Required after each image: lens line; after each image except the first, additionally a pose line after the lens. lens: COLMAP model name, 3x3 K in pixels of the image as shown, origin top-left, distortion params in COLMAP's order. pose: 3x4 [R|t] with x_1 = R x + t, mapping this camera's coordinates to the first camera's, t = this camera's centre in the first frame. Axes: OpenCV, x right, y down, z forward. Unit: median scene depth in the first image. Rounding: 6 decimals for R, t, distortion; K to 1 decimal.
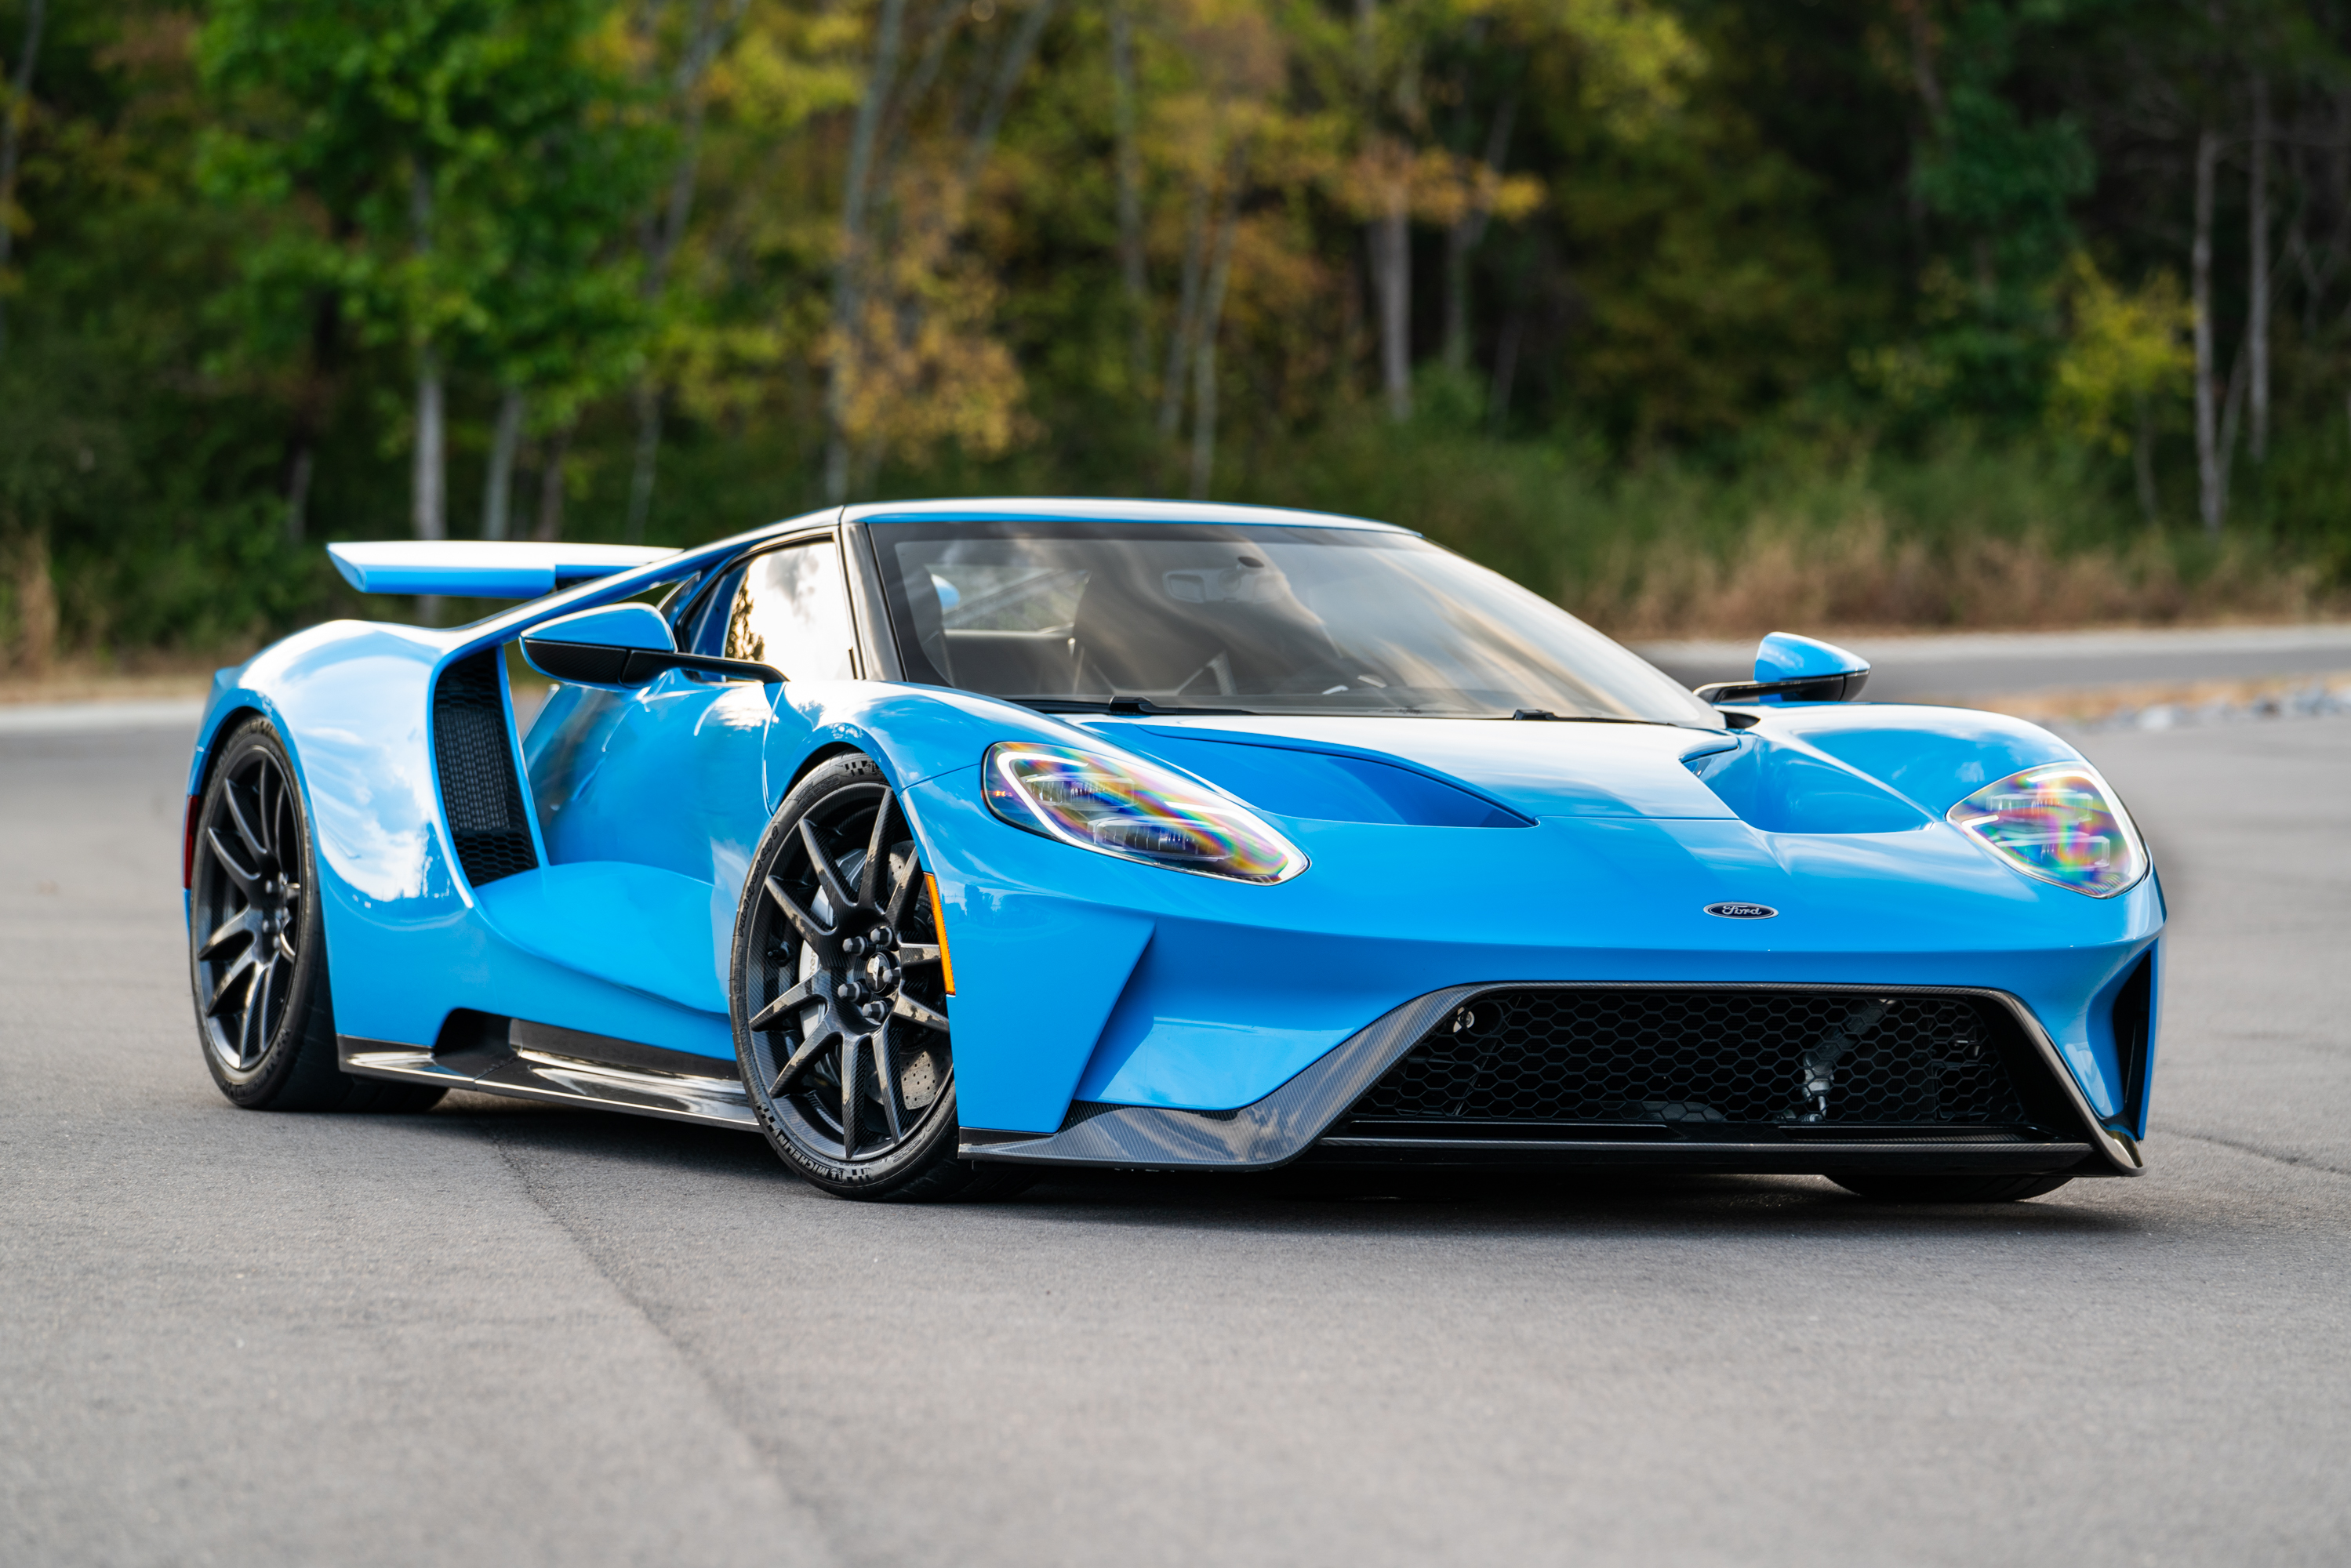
lens RADIAL K [[10491.8, 0, 1176.3], [0, 10491.8, 741.1], [0, 0, 1]] dist [1.016888, 3.760126]
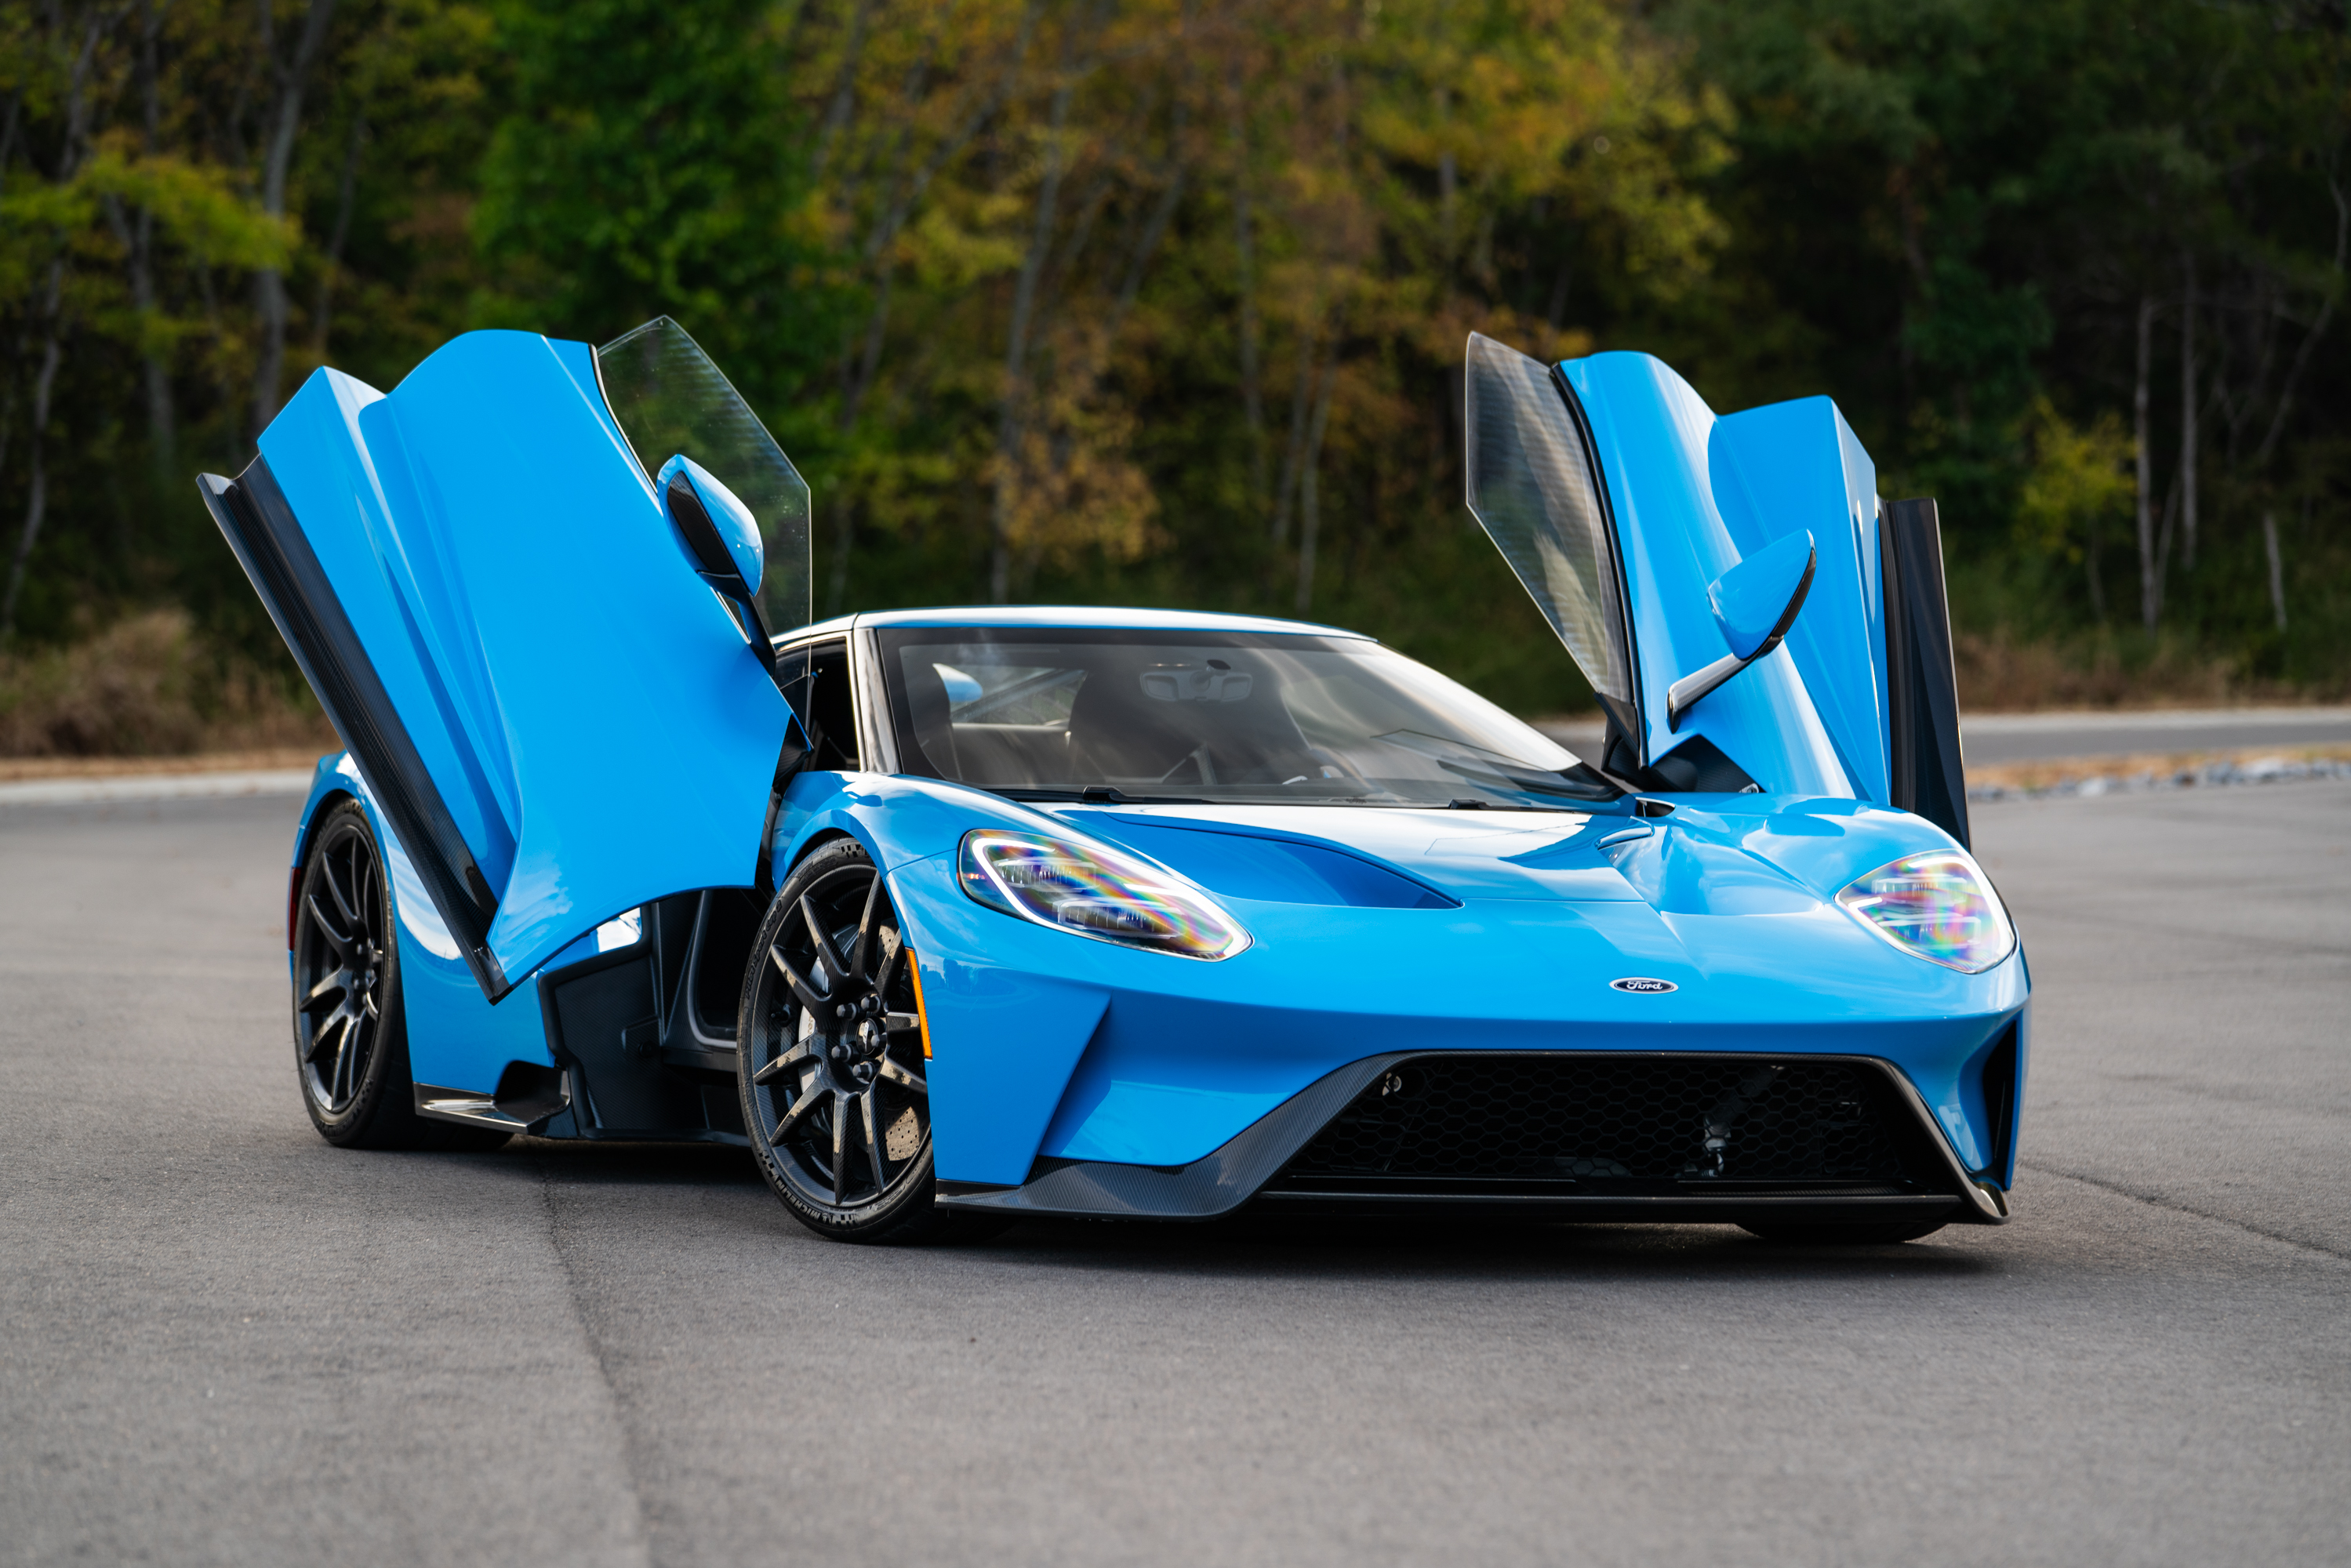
lens RADIAL K [[8245.9, 0, 1175.5], [0, 8245.9, 784.0], [0, 0, 1]] dist [0.260262, 0.237988]
pose [[0.999635, 0.003964, -0.026721, 0.026458], [-0.003943, 0.999992, 0.000855, -0.005327], [0.026724, -0.000750, 0.999643, 0.126617]]
